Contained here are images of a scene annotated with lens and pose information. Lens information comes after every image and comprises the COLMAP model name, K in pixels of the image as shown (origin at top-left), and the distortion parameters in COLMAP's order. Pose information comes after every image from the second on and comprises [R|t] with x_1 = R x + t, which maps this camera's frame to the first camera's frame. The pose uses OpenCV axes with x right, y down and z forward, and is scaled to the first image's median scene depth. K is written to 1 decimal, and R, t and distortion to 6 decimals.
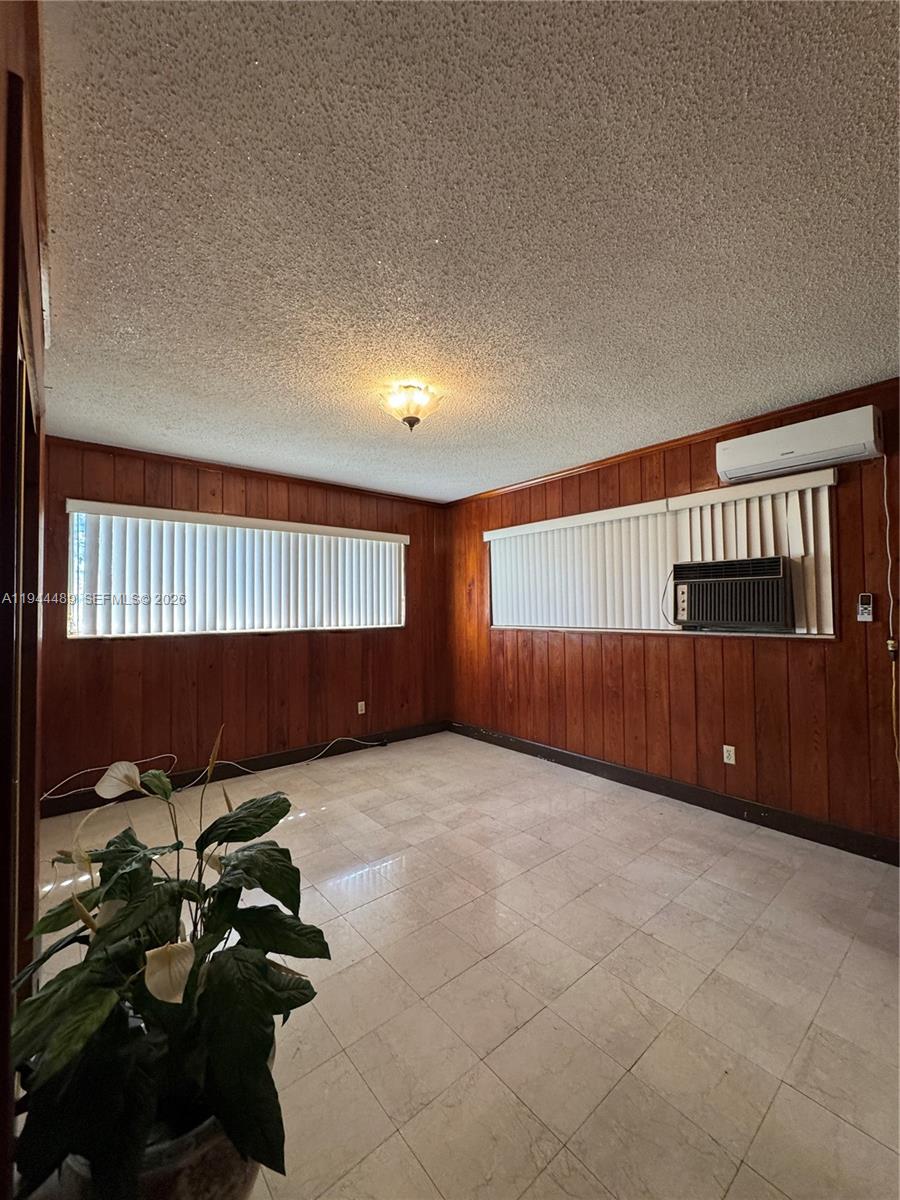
lens RADIAL K [[478.8, 0, 450.1], [0, 478.8, 598.8], [0, 0, 1]] dist [-0.003643, 0.000993]
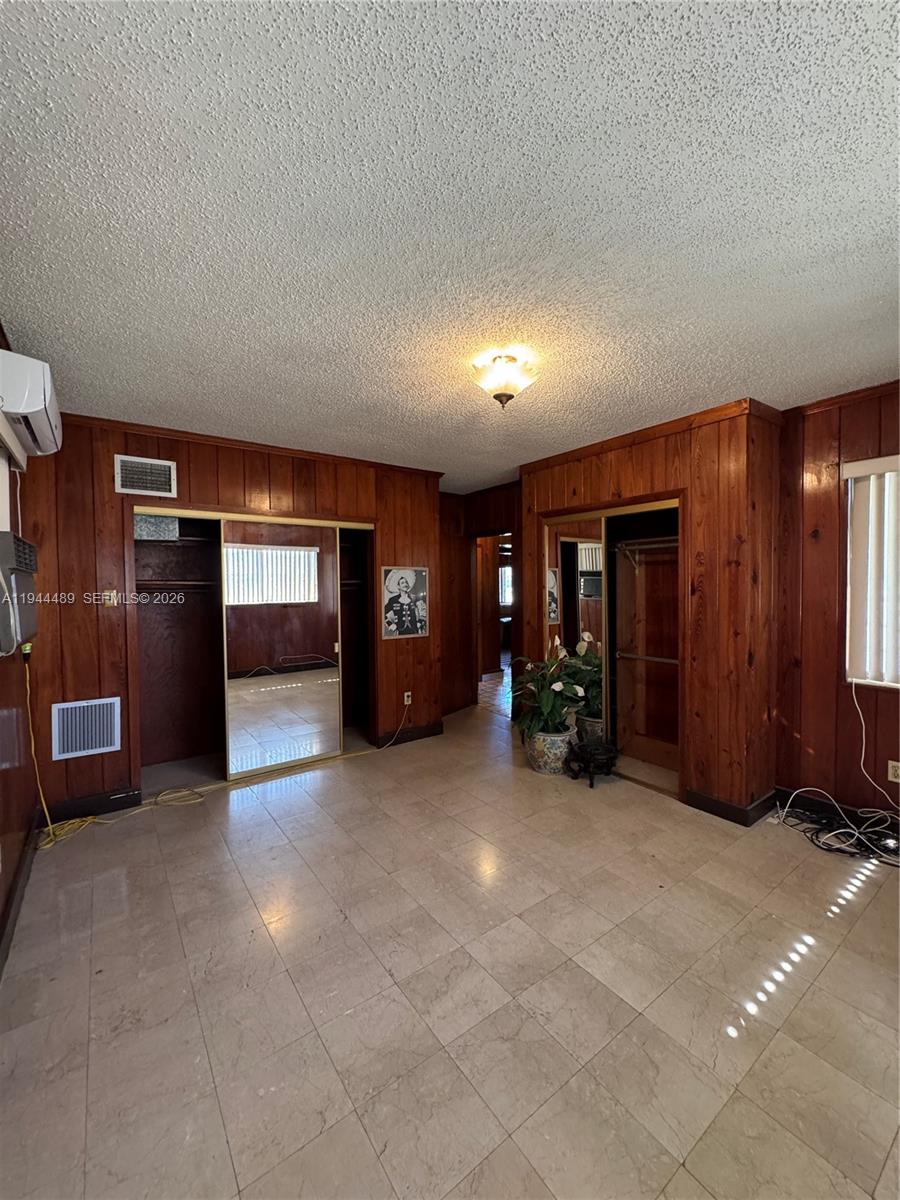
lens RADIAL K [[478.8, 0, 450.4], [0, 478.8, 599.4], [0, 0, 1]] dist [-0.003643, 0.000993]
pose [[-0.998007, 0.013425, 0.061660, -0.023358], [0.013050, 0.999894, -0.006475, 0.010367], [-0.061740, -0.005658, -0.998076, 1.534584]]
